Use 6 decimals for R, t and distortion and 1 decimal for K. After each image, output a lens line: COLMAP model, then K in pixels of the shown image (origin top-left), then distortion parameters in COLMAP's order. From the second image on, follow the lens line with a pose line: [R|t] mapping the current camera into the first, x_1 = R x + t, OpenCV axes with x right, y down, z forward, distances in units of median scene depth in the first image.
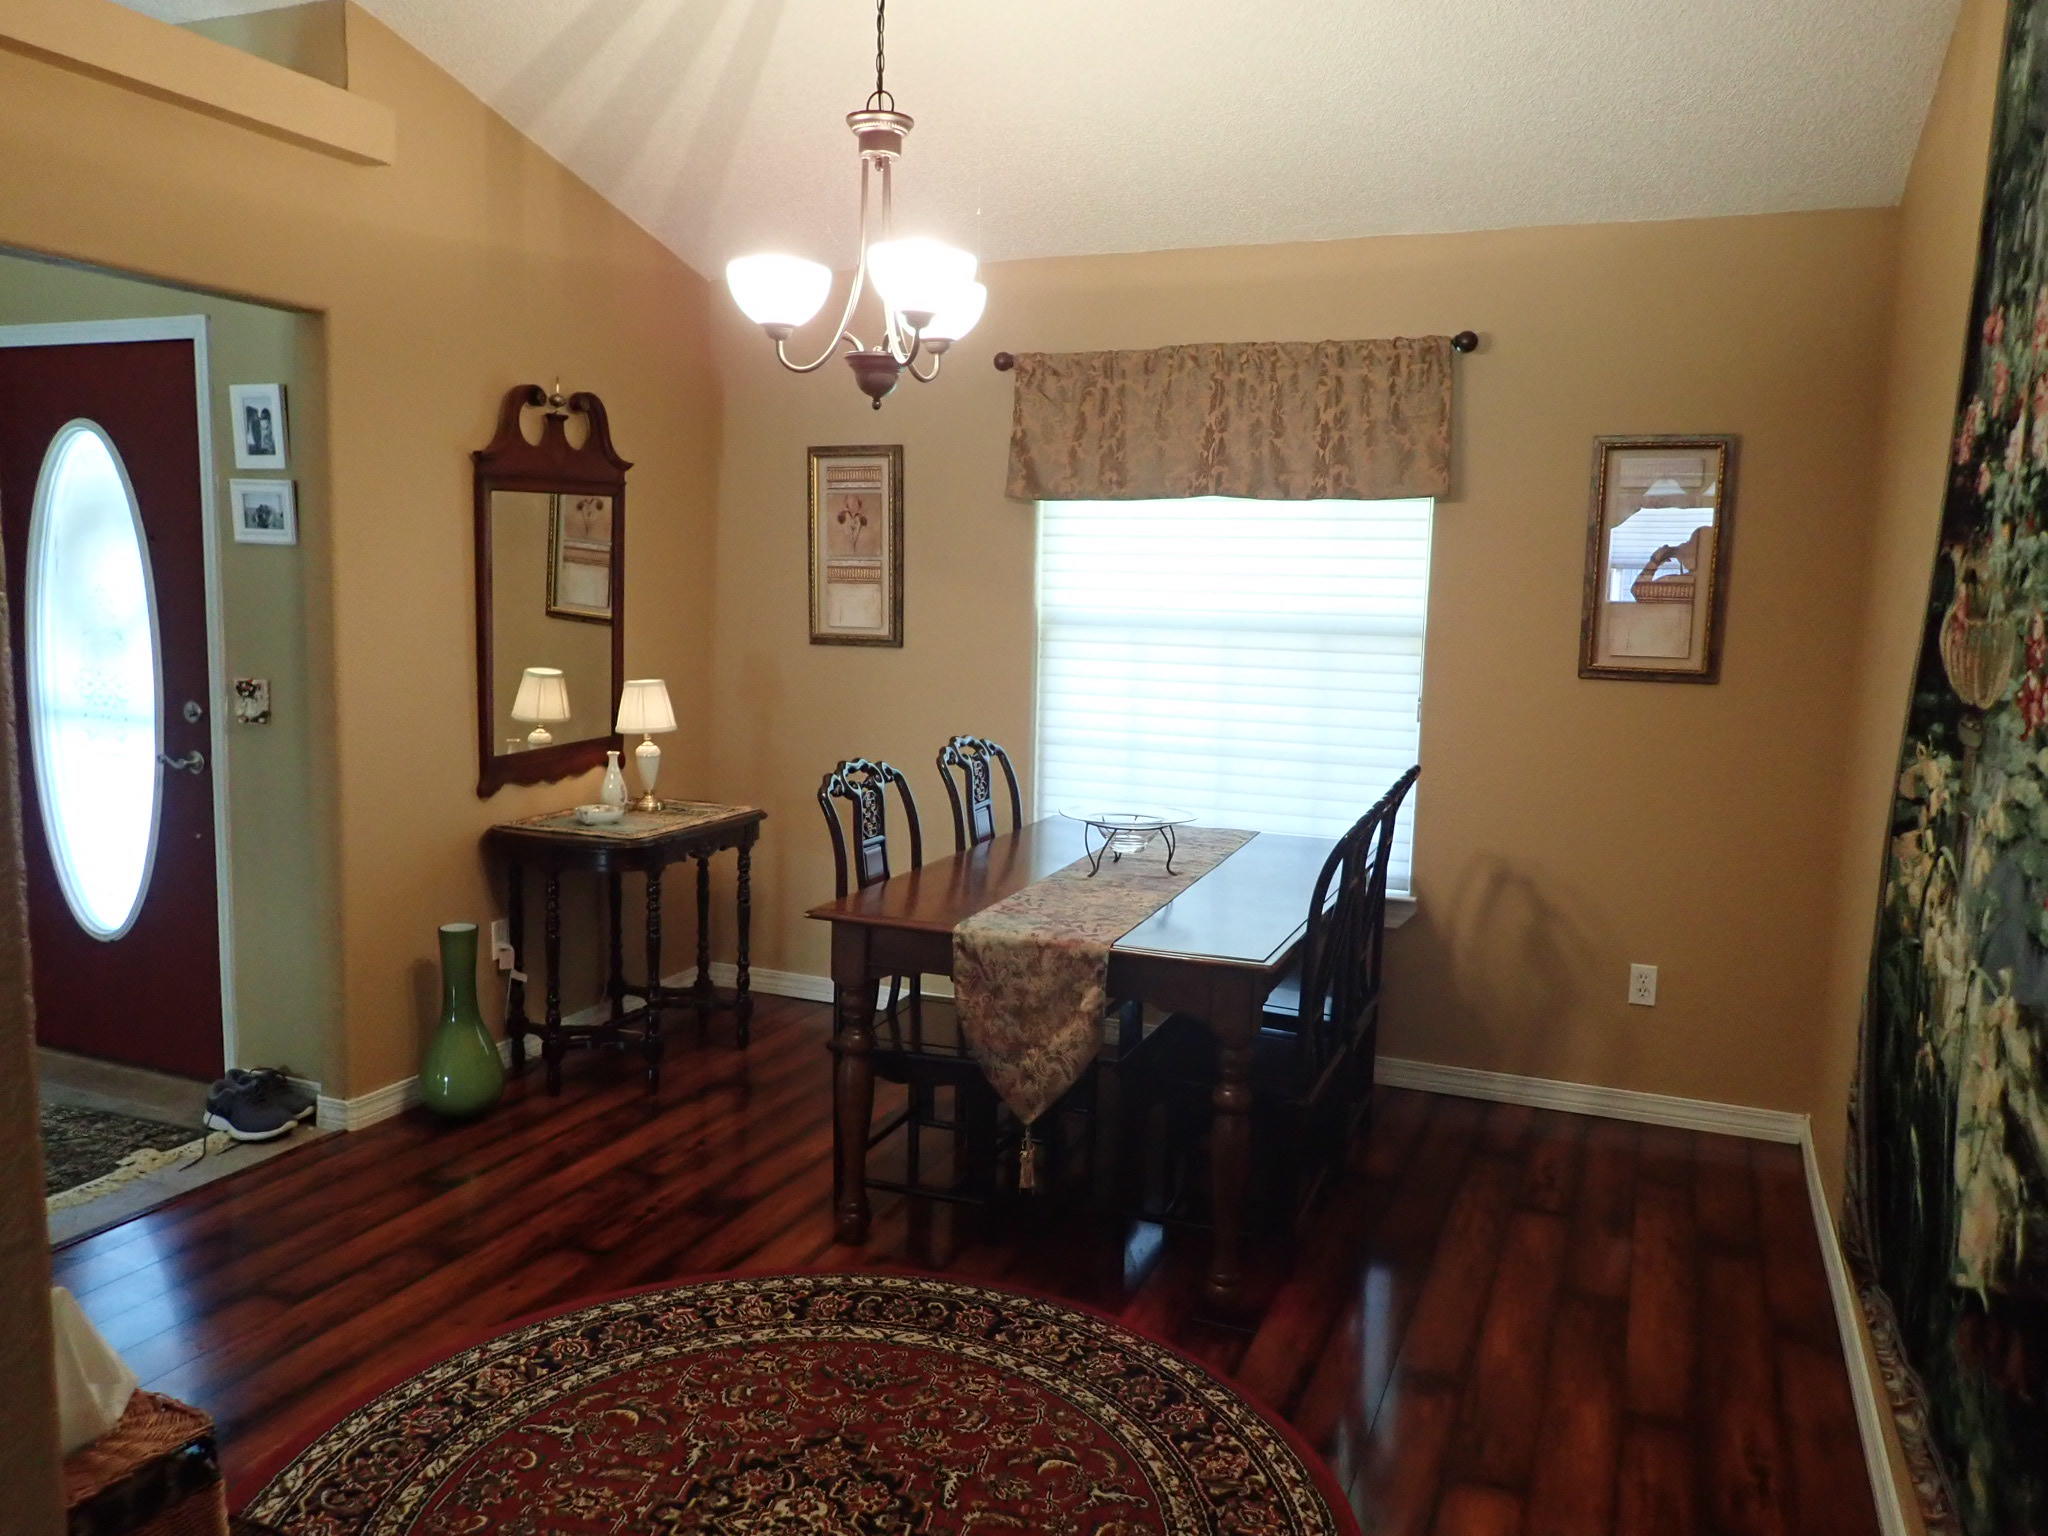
lens RADIAL K [[1521.8, 0, 1024.0], [0, 1521.8, 768.0], [0, 0, 1]] dist [0.000736, 0.000880]
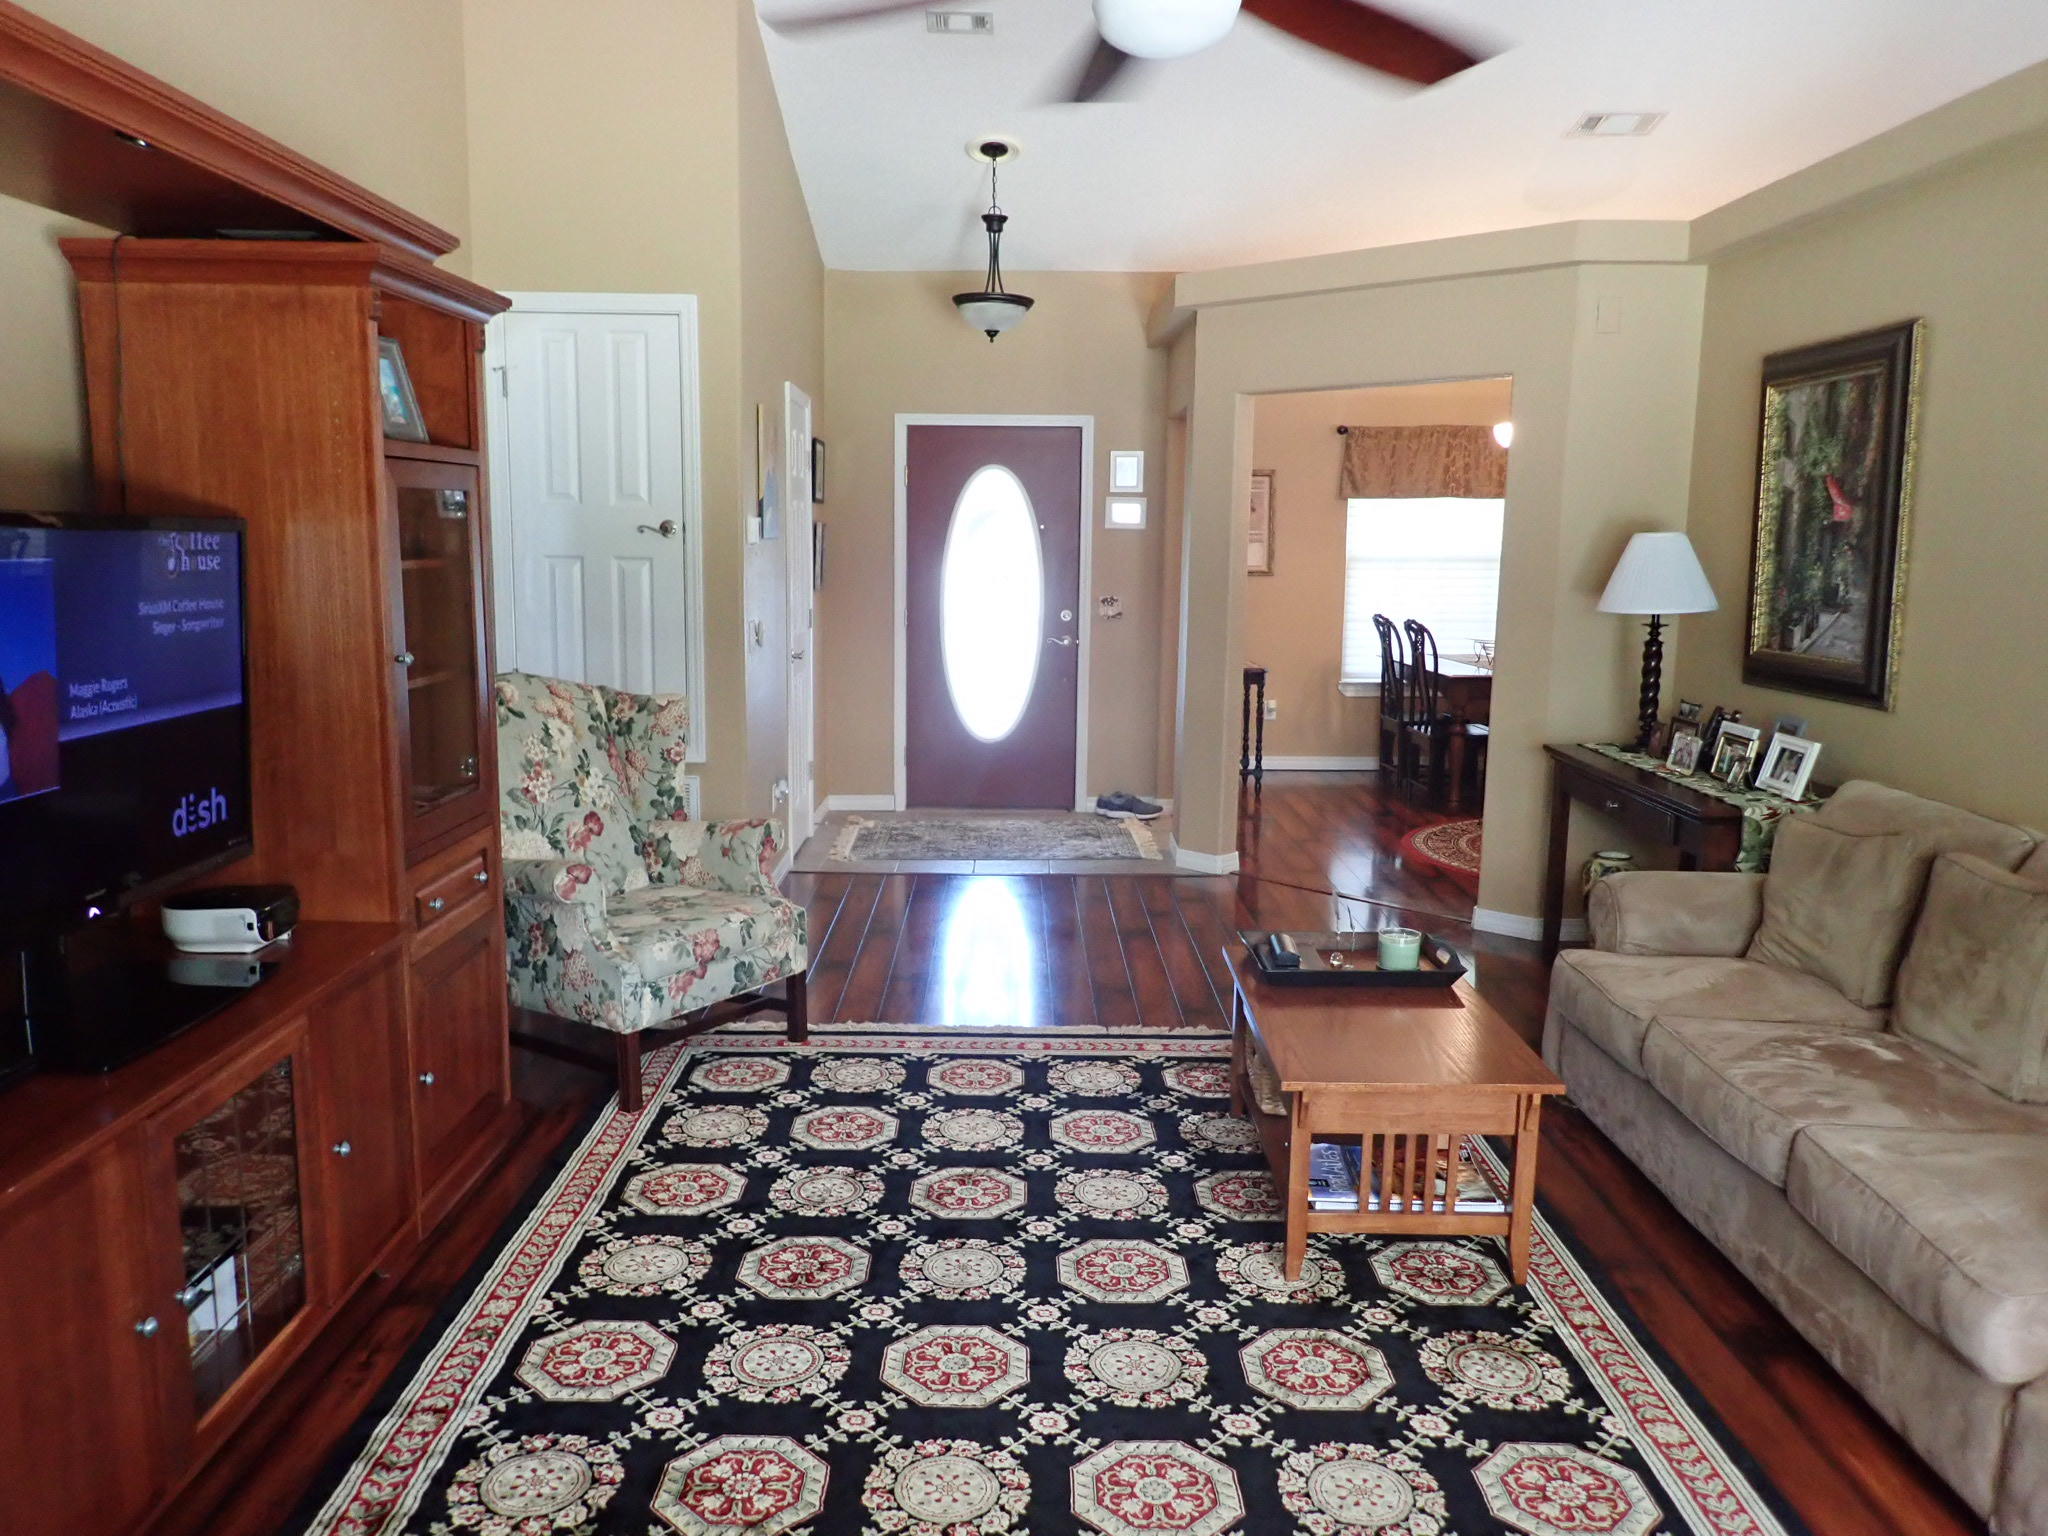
lens RADIAL K [[1521.8, 0, 1024.0], [0, 1521.8, 768.0], [0, 0, 1]] dist [0.000736, 0.000880]
pose [[0.920551, -0.079365, 0.382474, -1.270950], [0.067559, 0.996735, 0.044223, 0.063657], [-0.384735, -0.014870, 0.922907, -0.736809]]
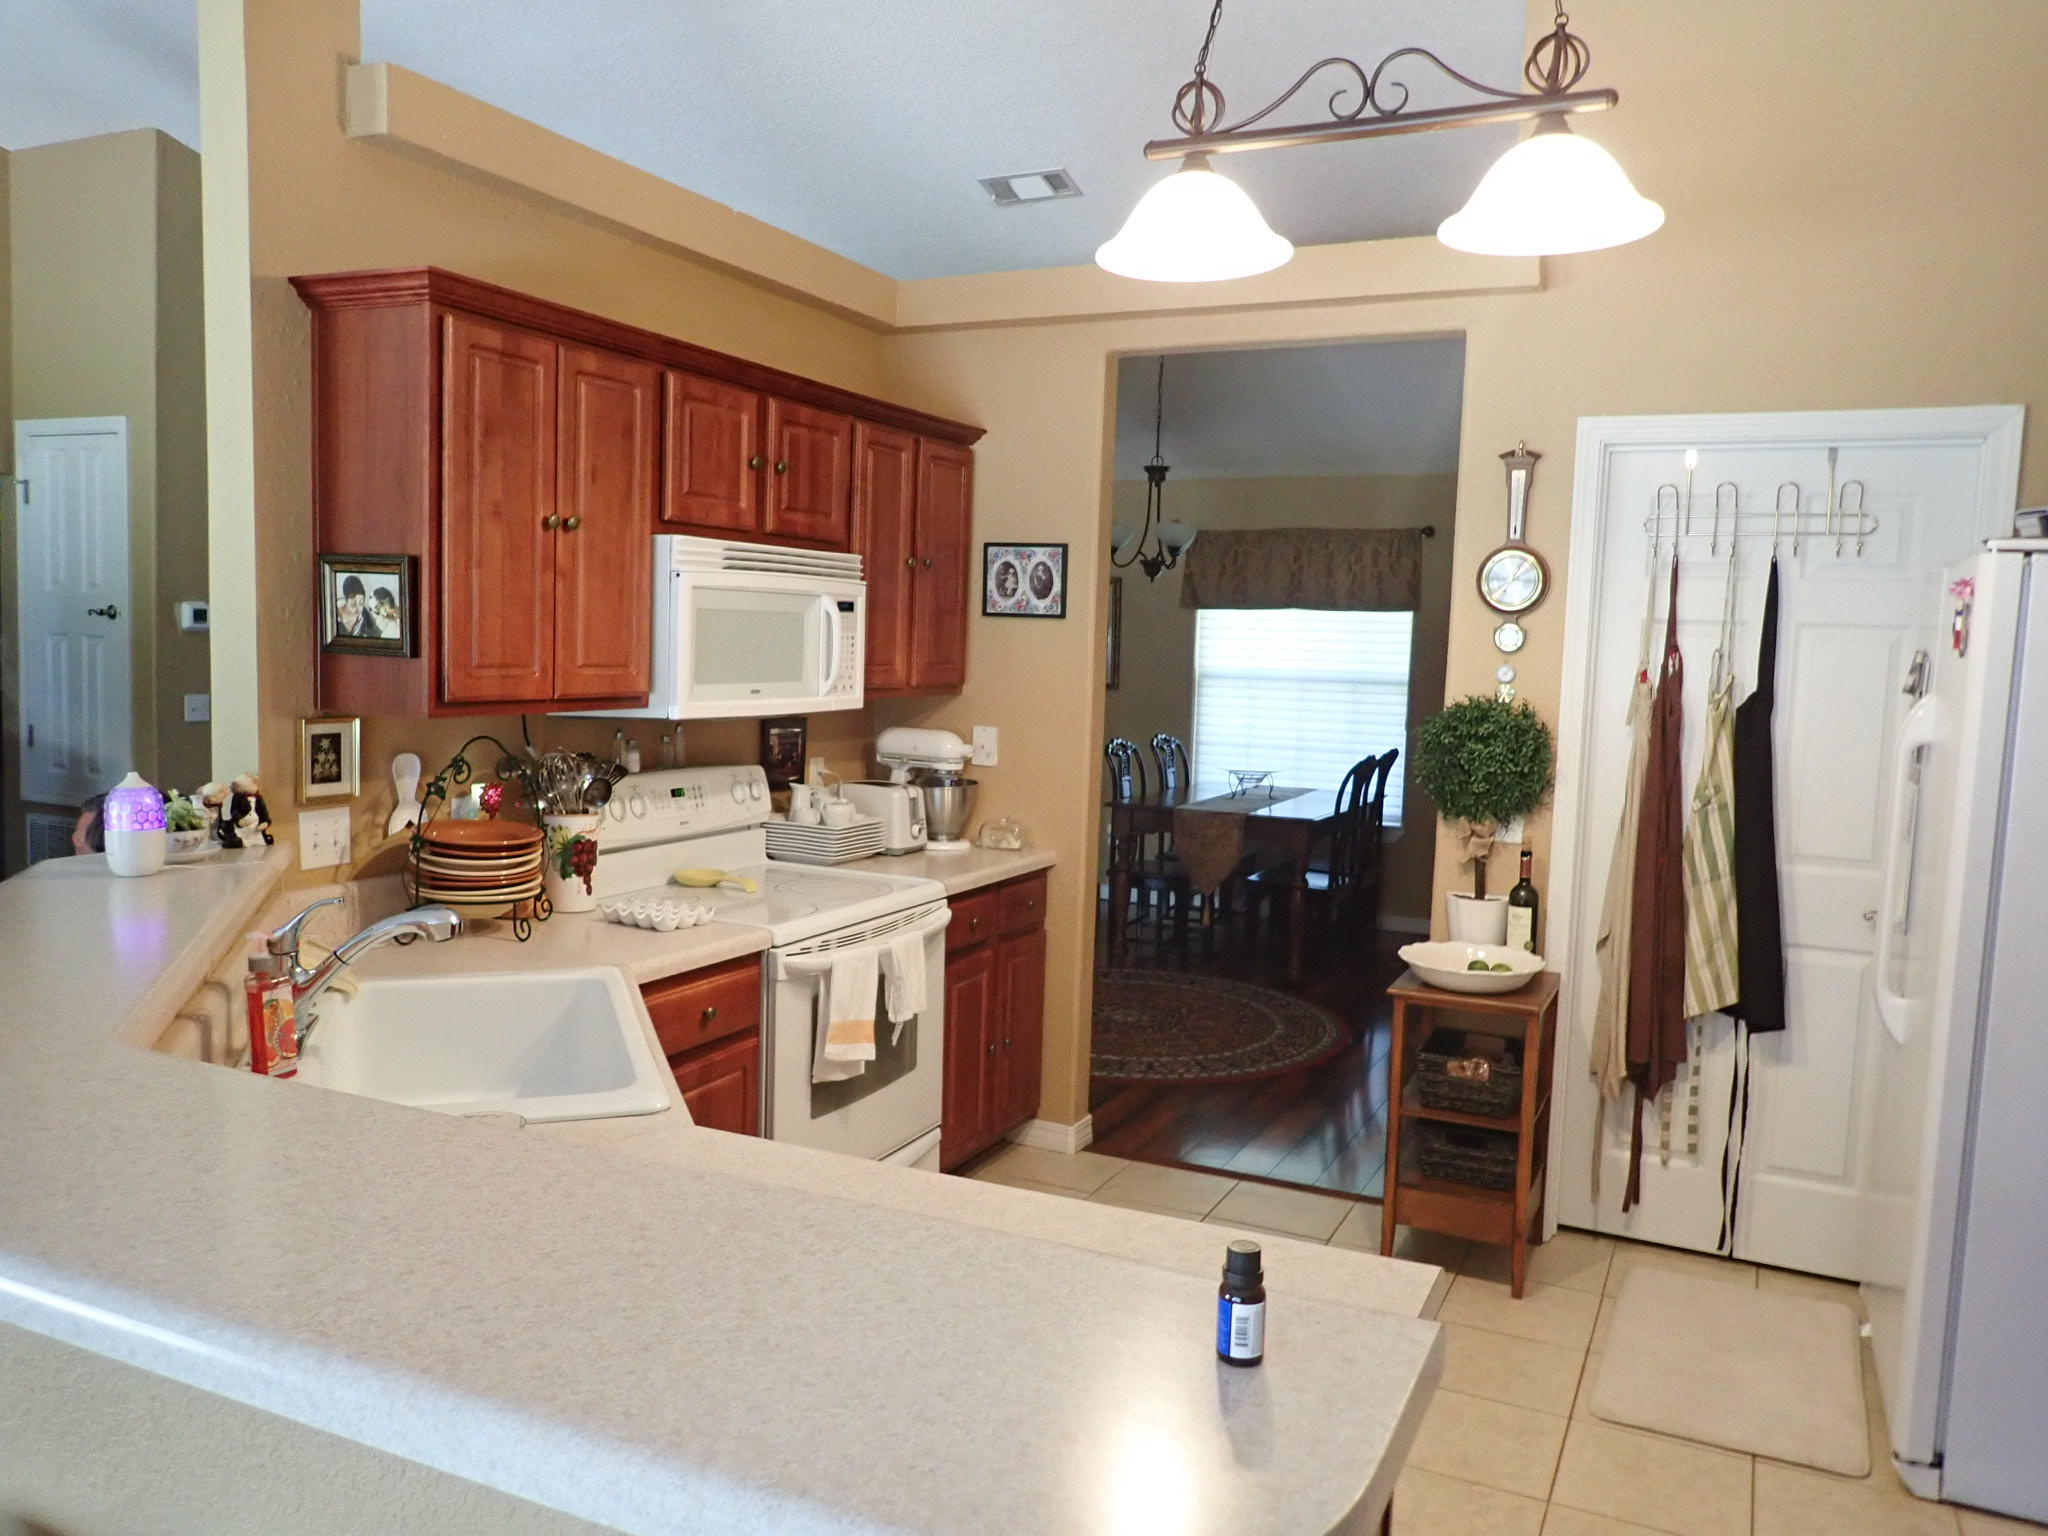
lens RADIAL K [[1521.8, 0, 1024.0], [0, 1521.8, 768.0], [0, 0, 1]] dist [0.000736, 0.000880]
pose [[0.998209, 0.012428, -0.058517, -0.095267], [-0.015089, 0.998862, -0.045253, 0.105336], [0.057887, 0.046055, 0.997260, -0.870049]]
